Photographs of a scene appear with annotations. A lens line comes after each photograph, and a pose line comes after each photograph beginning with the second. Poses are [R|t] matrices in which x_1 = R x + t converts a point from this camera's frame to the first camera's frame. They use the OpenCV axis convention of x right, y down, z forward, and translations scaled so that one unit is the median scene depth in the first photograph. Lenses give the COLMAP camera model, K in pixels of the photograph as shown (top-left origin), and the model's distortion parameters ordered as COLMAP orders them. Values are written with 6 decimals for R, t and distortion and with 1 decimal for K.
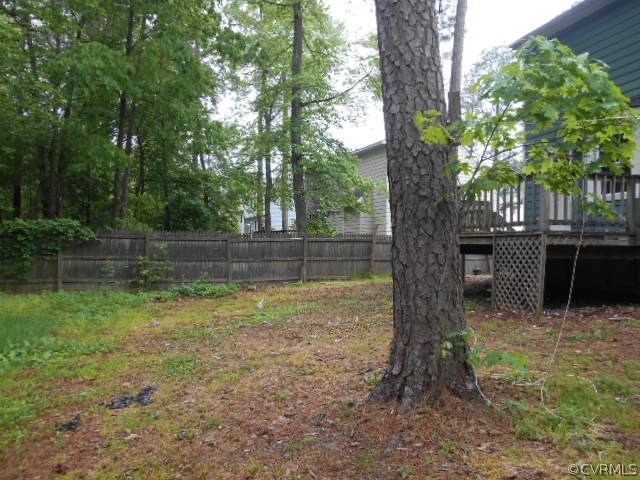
lens RADIAL K [[487.2, 0, 320.0], [0, 487.2, 240.0], [0, 0, 1]] dist [-0.030073, -0.000113]
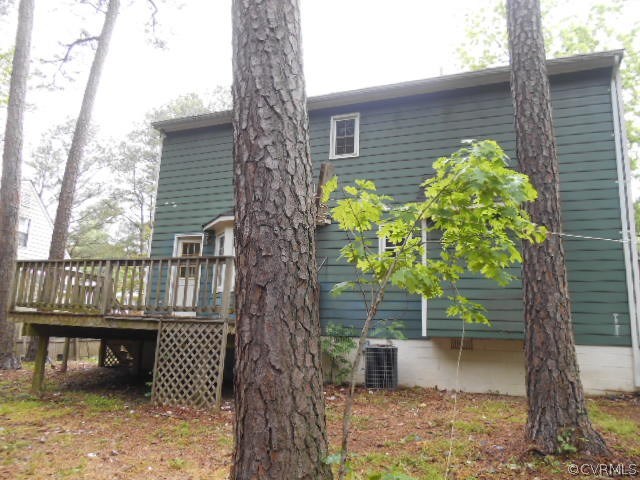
lens RADIAL K [[487.2, 0, 320.0], [0, 487.2, 240.0], [0, 0, 1]] dist [-0.030073, -0.000113]
pose [[0.619793, 0.172076, 0.765667, -0.183882], [-0.045829, 0.981935, -0.183583, -0.004416], [-0.783426, 0.078694, 0.616483, 0.228635]]
